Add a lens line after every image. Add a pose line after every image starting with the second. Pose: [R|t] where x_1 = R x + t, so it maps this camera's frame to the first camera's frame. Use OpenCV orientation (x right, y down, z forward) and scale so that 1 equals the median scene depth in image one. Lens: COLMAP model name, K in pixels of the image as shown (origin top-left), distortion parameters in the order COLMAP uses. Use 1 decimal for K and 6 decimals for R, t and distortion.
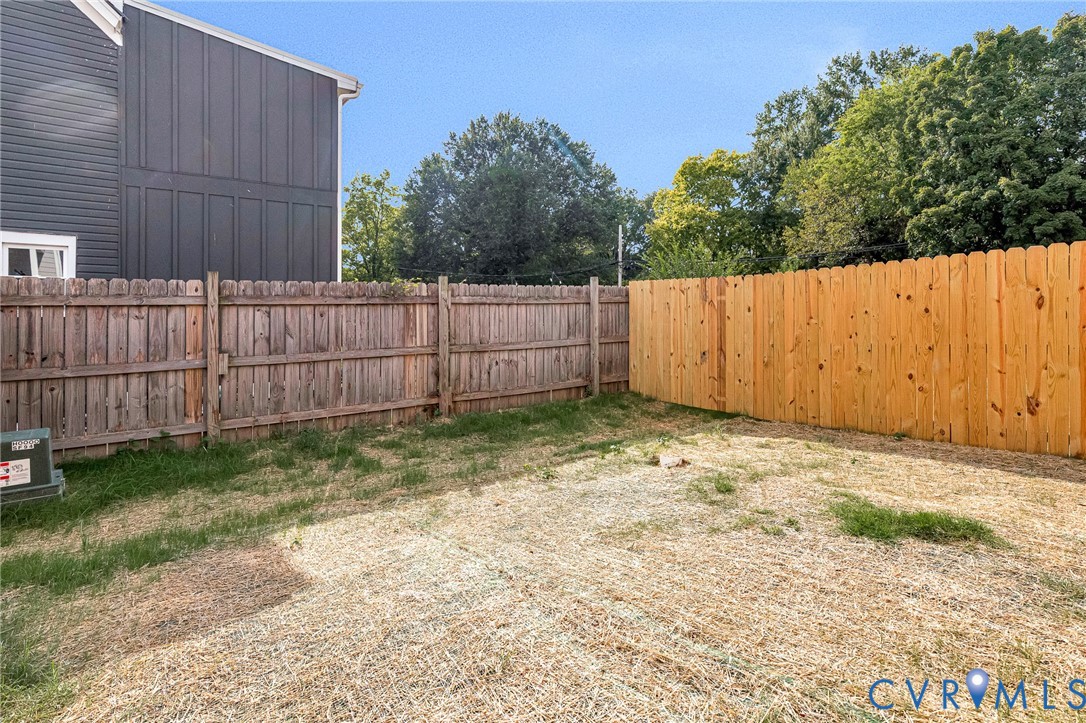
lens RADIAL K [[530.2, 0, 564.9], [0, 530.2, 321.1], [0, 0, 1]] dist [0.017083, -0.003408]
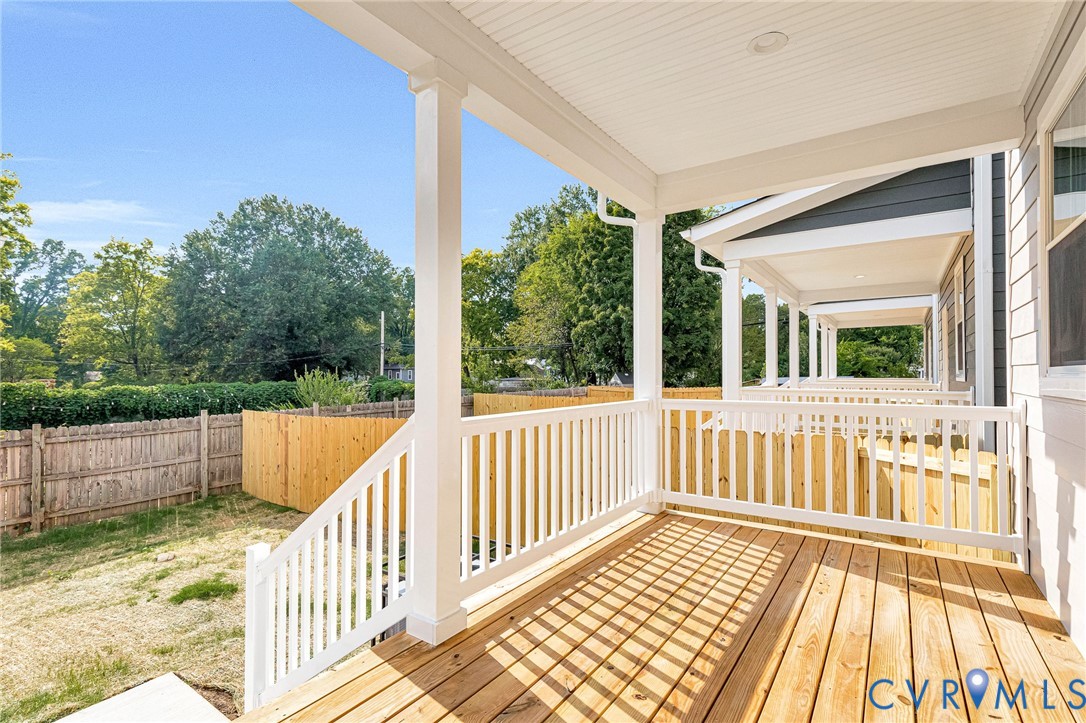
lens RADIAL K [[506.5, 0, 581.6], [0, 506.5, 363.8], [0, 0, 1]] dist [0.012513, -0.001582]
pose [[0.955780, -0.000186, 0.294082, 0.597175], [0.001438, 0.999991, -0.004041, -0.196453], [-0.294078, 0.004286, 0.955772, -0.530667]]
